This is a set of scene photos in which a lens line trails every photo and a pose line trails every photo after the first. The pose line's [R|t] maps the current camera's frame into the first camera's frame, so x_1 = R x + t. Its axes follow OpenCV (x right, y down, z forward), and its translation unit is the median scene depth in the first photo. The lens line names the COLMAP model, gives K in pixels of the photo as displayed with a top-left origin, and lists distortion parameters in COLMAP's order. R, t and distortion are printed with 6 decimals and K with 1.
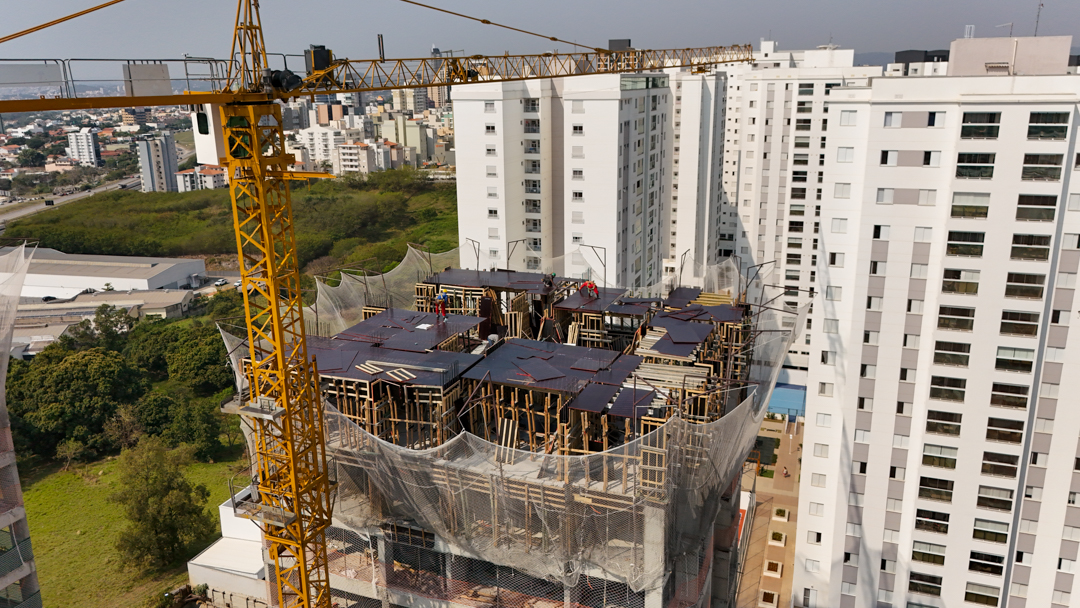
lens RADIAL K [[814.6, 0, 537.5], [0, 814.6, 297.1], [0, 0, 1]] dist [0.034820, -0.005942]
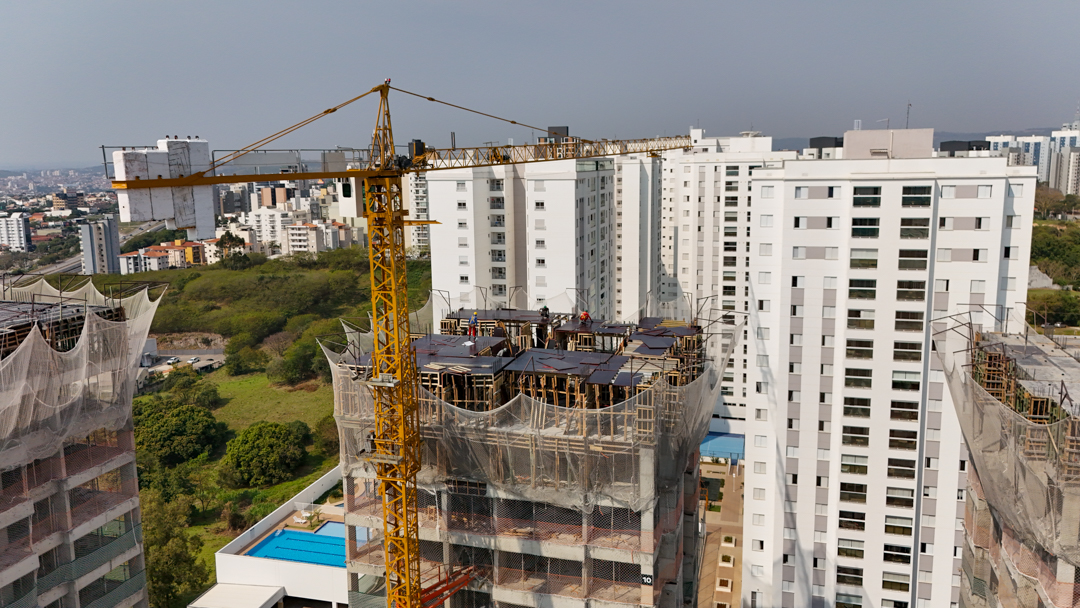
lens RADIAL K [[814.6, 0, 537.5], [0, 814.6, 297.1], [0, 0, 1]] dist [0.034820, -0.005942]
pose [[0.996999, -0.015351, 0.075880, -0.049960], [0.022669, 0.995071, -0.096541, 0.039541], [-0.074024, 0.097971, 0.992432, -0.144520]]
